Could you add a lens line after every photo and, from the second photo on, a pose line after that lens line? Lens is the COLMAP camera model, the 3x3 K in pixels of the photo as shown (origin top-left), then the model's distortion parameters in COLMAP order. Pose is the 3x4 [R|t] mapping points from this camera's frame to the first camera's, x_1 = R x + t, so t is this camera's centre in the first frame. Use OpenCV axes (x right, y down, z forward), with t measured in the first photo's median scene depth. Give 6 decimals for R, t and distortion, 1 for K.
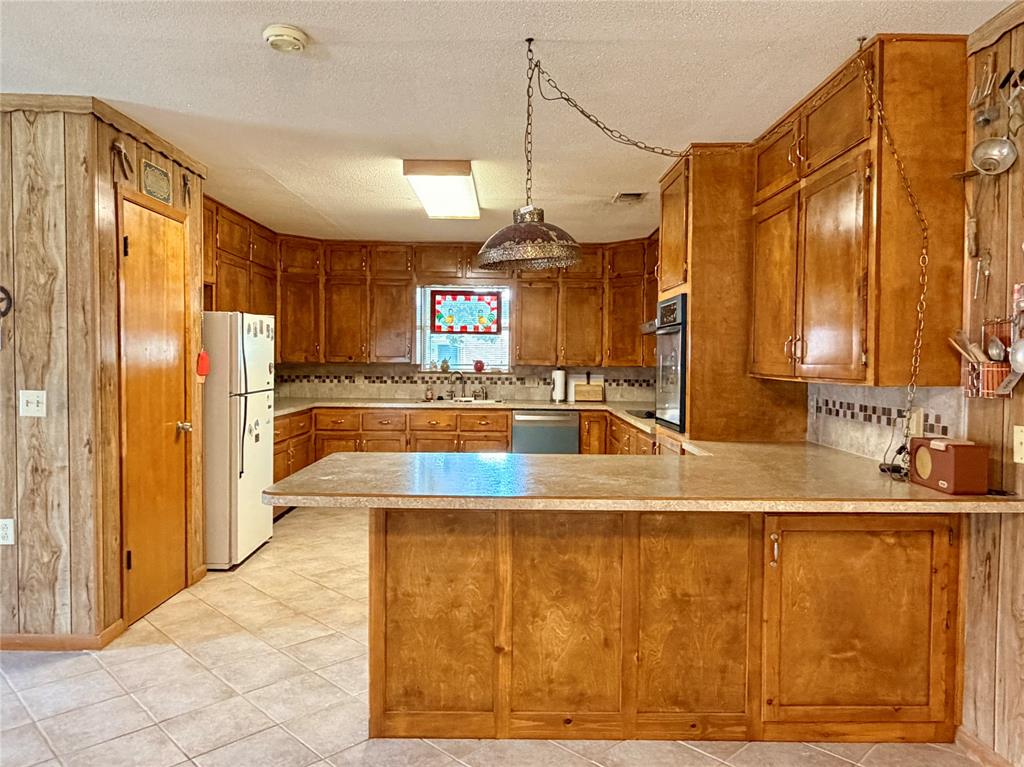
lens RADIAL K [[717.1, 0, 512.0], [0, 717.1, 383.5], [0, 0, 1]] dist [-0.001960, 0.001447]
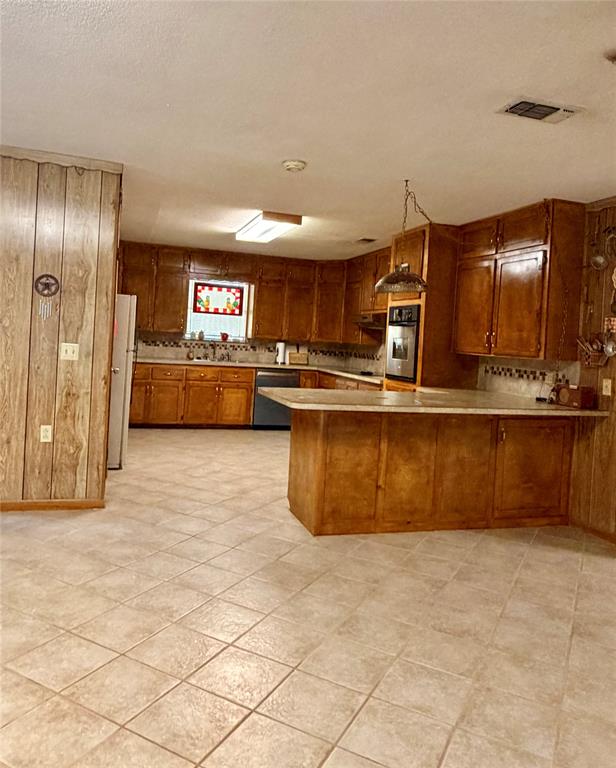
lens RADIAL K [[567.3, 0, 307.7], [0, 567.3, 348.7], [0, 0, 1]] dist [0.000624, -0.001171]
pose [[0.957766, 0.041793, 0.284494, -0.517190], [-0.040017, 0.999126, -0.012056, 0.015177], [-0.284749, 0.000162, 0.958602, -0.337747]]
